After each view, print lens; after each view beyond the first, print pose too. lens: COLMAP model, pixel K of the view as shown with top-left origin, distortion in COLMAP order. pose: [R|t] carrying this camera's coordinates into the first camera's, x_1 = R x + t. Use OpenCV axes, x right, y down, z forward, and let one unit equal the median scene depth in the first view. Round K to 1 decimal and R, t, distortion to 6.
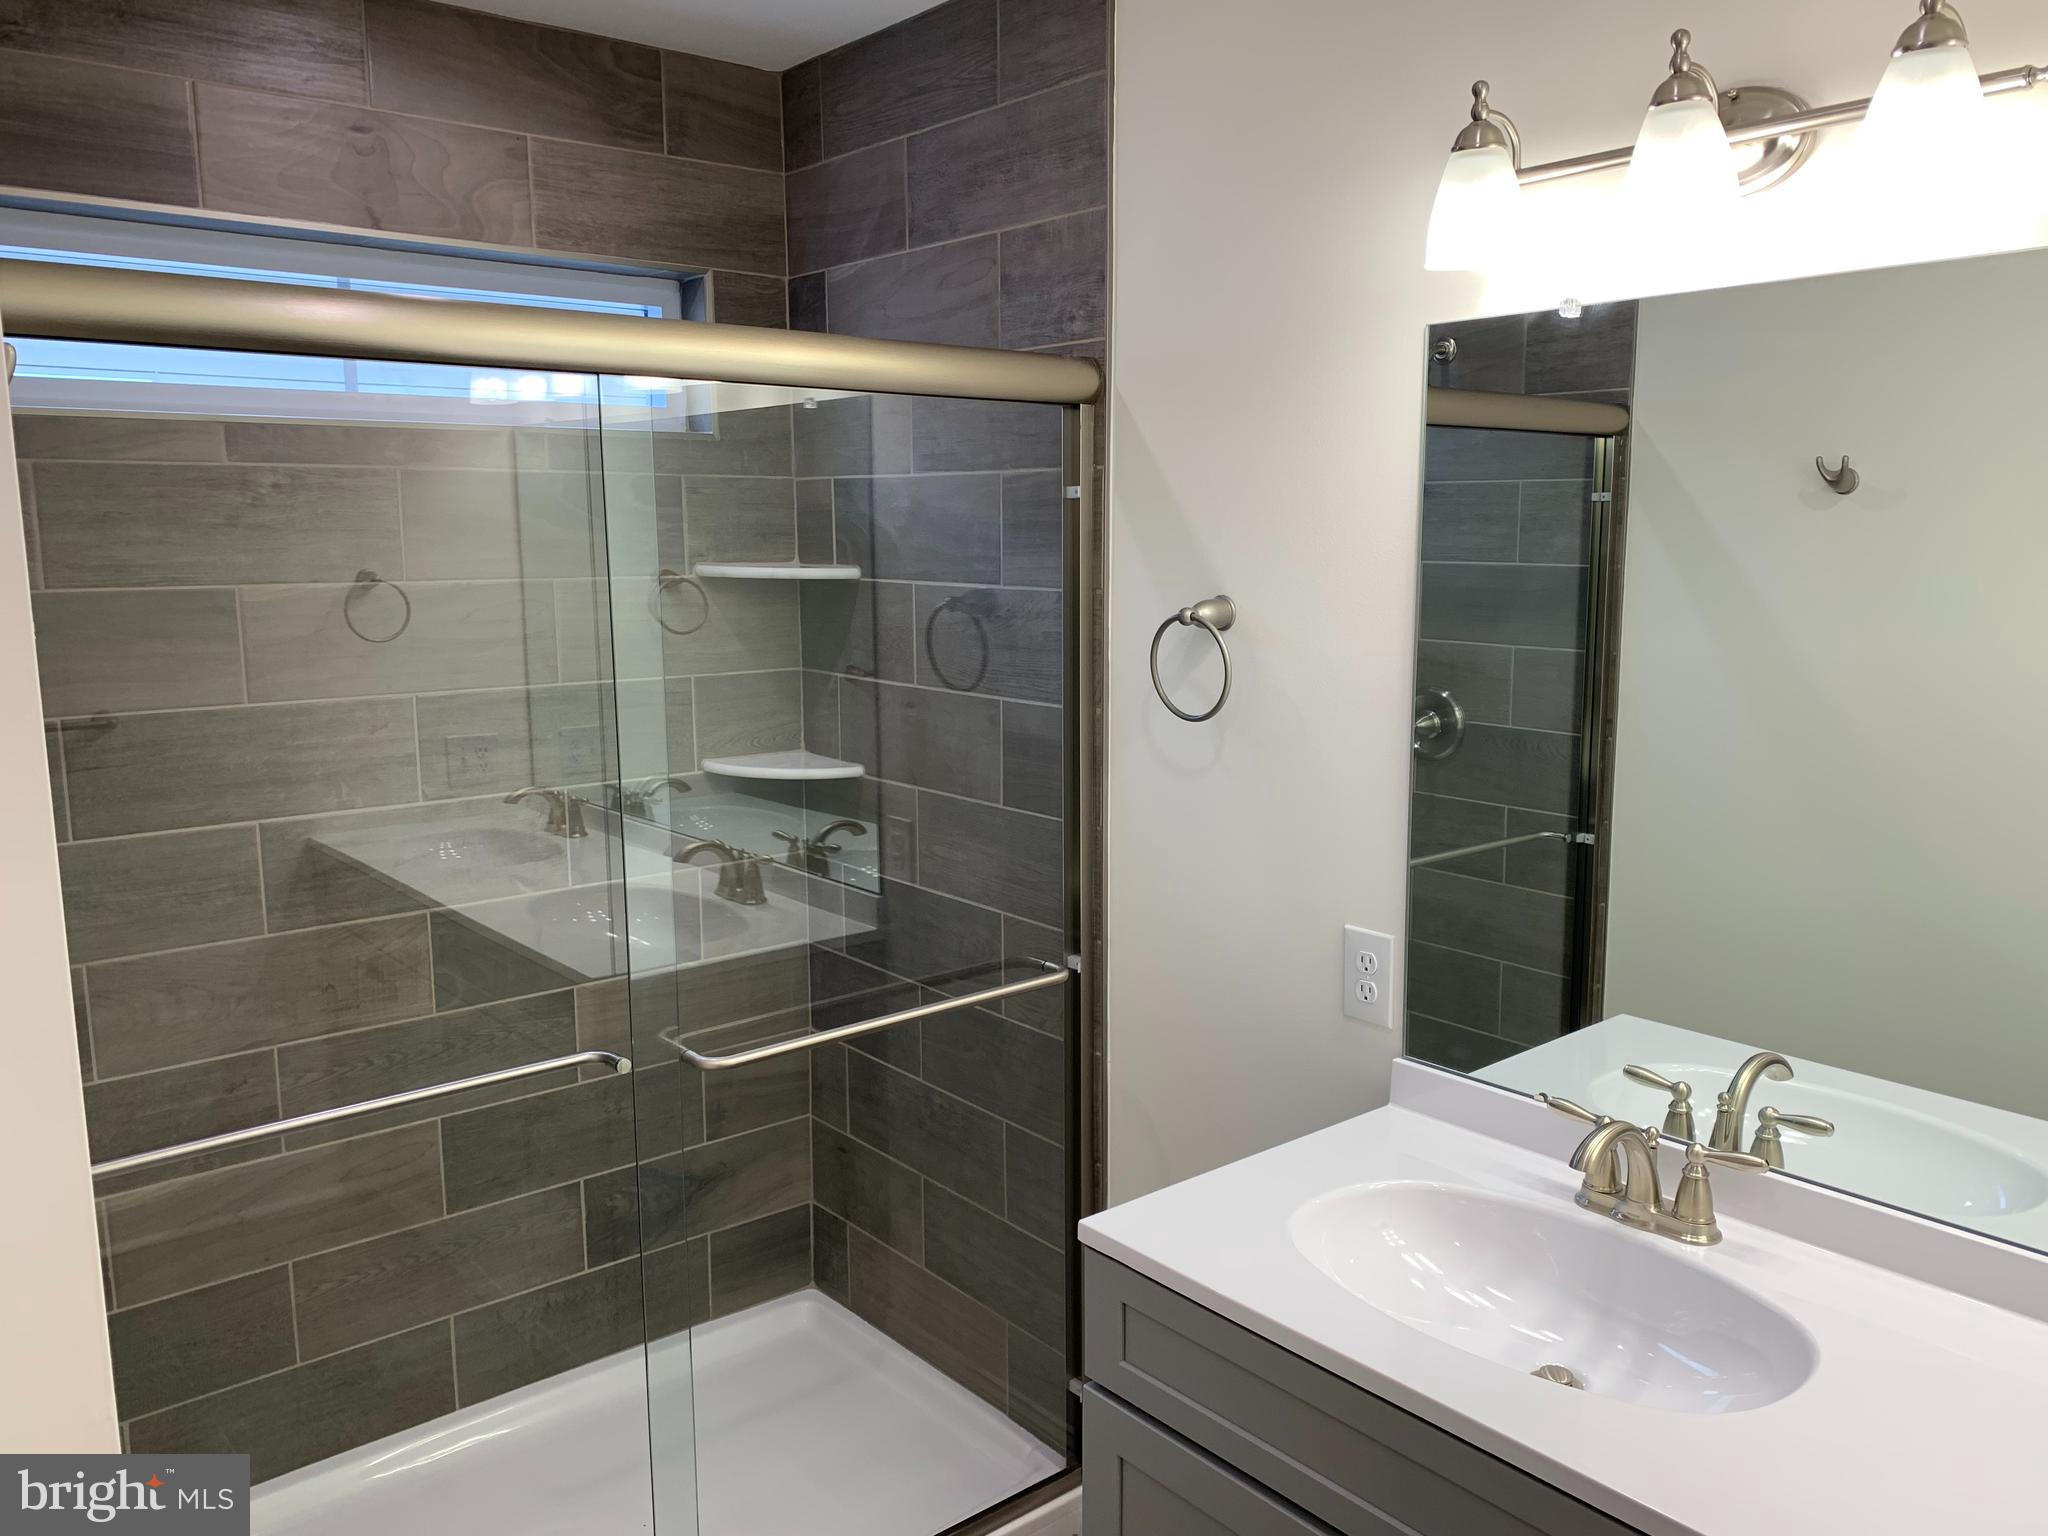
lens RADIAL K [[1559.9, 0, 1025.0], [0, 1559.9, 790.7], [0, 0, 1]] dist [0.034523, -0.028534]
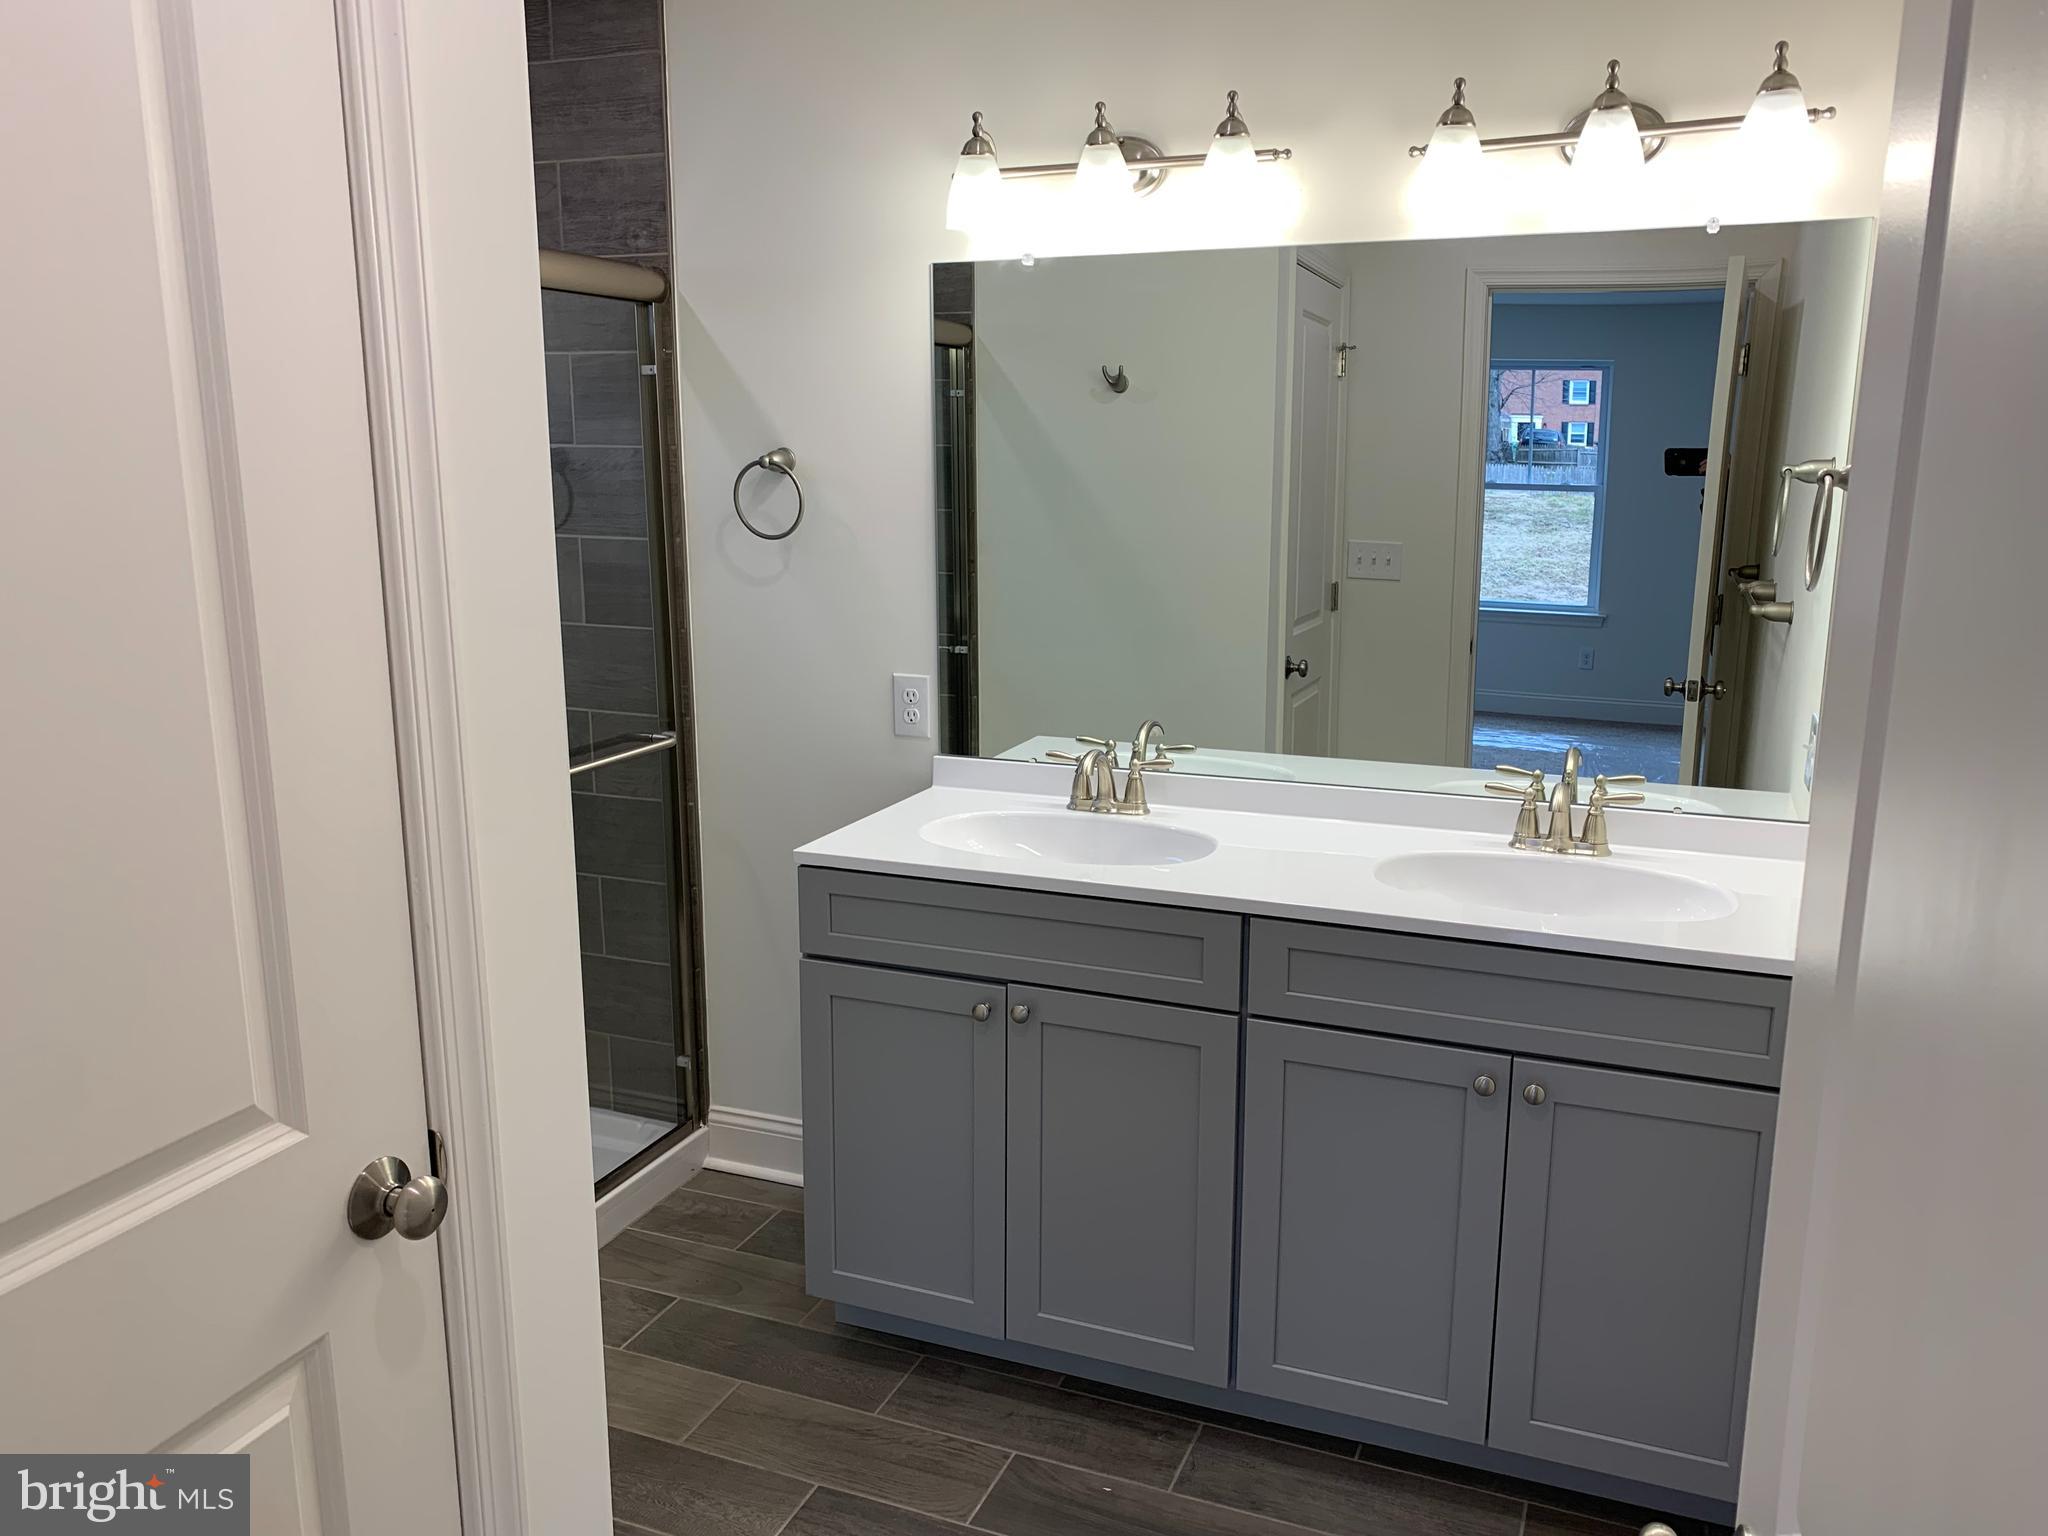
lens RADIAL K [[1554.6, 0, 1024.0], [0, 1554.6, 768.0], [0, 0, 1]] dist [0.069229, -0.109691]
pose [[0.882416, -0.090698, 0.461645, -0.339394], [0.073544, 0.995771, 0.055059, 0.094887], [-0.464687, -0.014633, 0.885354, -0.326225]]
